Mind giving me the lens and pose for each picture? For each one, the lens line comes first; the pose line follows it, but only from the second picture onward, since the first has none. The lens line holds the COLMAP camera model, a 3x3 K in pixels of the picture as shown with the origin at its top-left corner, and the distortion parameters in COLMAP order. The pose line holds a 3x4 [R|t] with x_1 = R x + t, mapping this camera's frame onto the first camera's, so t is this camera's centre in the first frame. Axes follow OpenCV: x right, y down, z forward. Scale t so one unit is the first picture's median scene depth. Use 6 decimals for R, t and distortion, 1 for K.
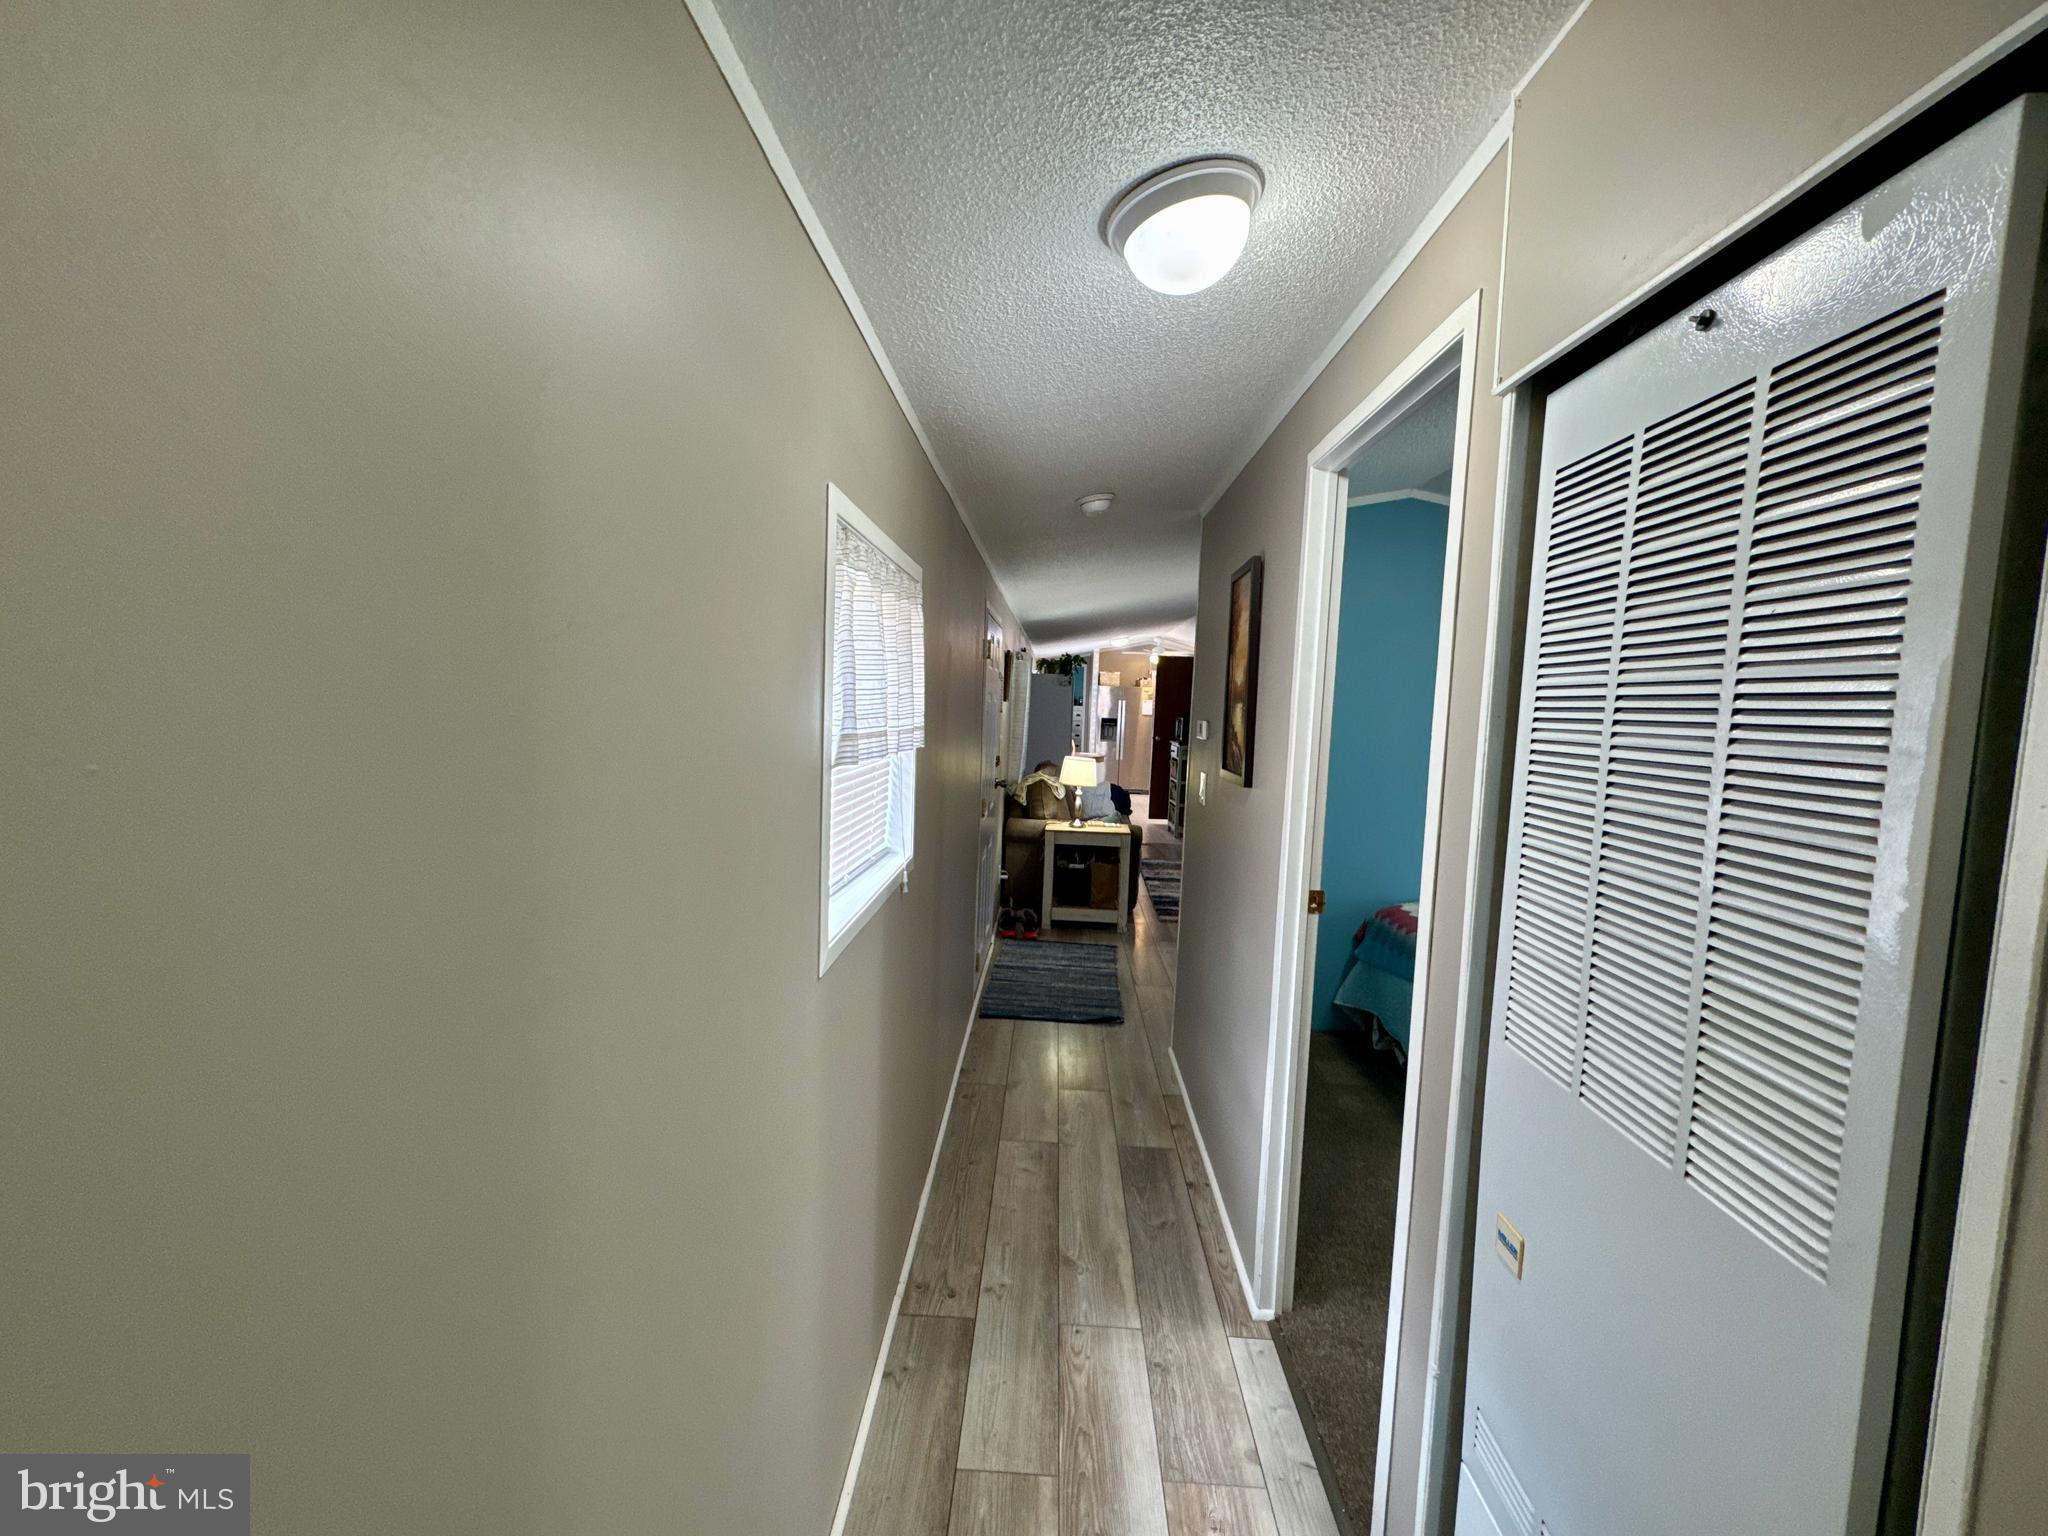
lens RADIAL K [[814.3, 0, 1027.7], [0, 814.3, 763.4], [0, 0, 1]] dist [-0.004284, 0.000833]
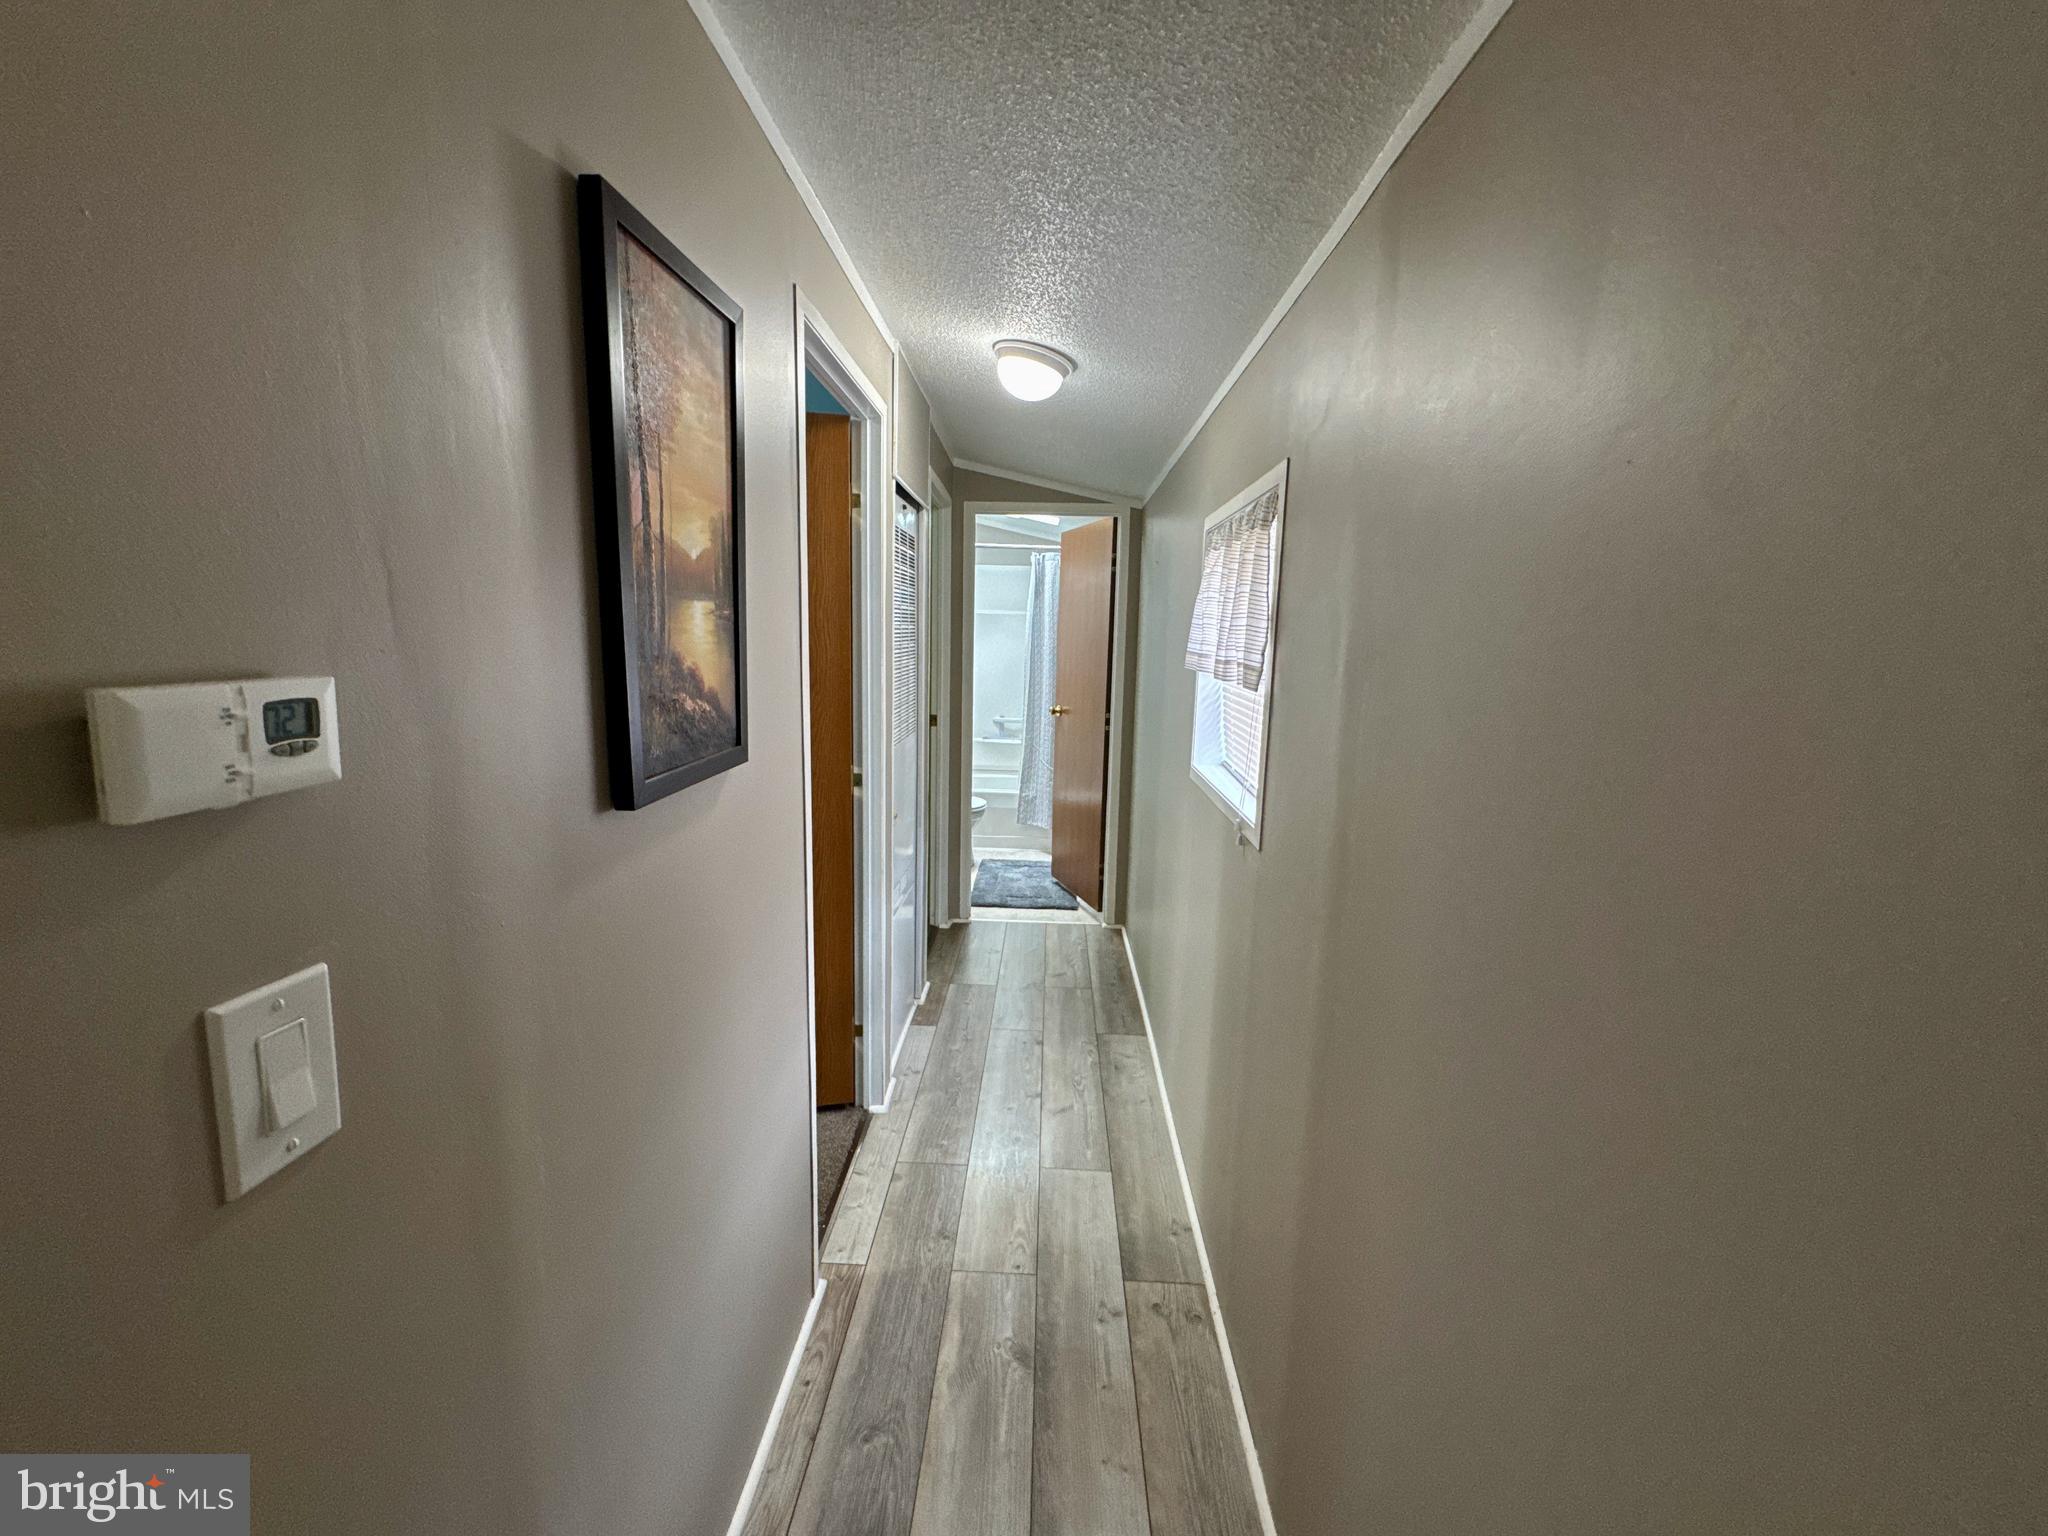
lens RADIAL K [[814.3, 0, 1024.7], [0, 814.3, 758.3], [0, 0, 1]] dist [-0.004284, 0.000833]
pose [[-0.997874, -0.063599, -0.014236, 0.078703], [-0.065162, 0.969742, 0.235273, -0.097859], [-0.001158, 0.235701, -0.971825, 1.337837]]
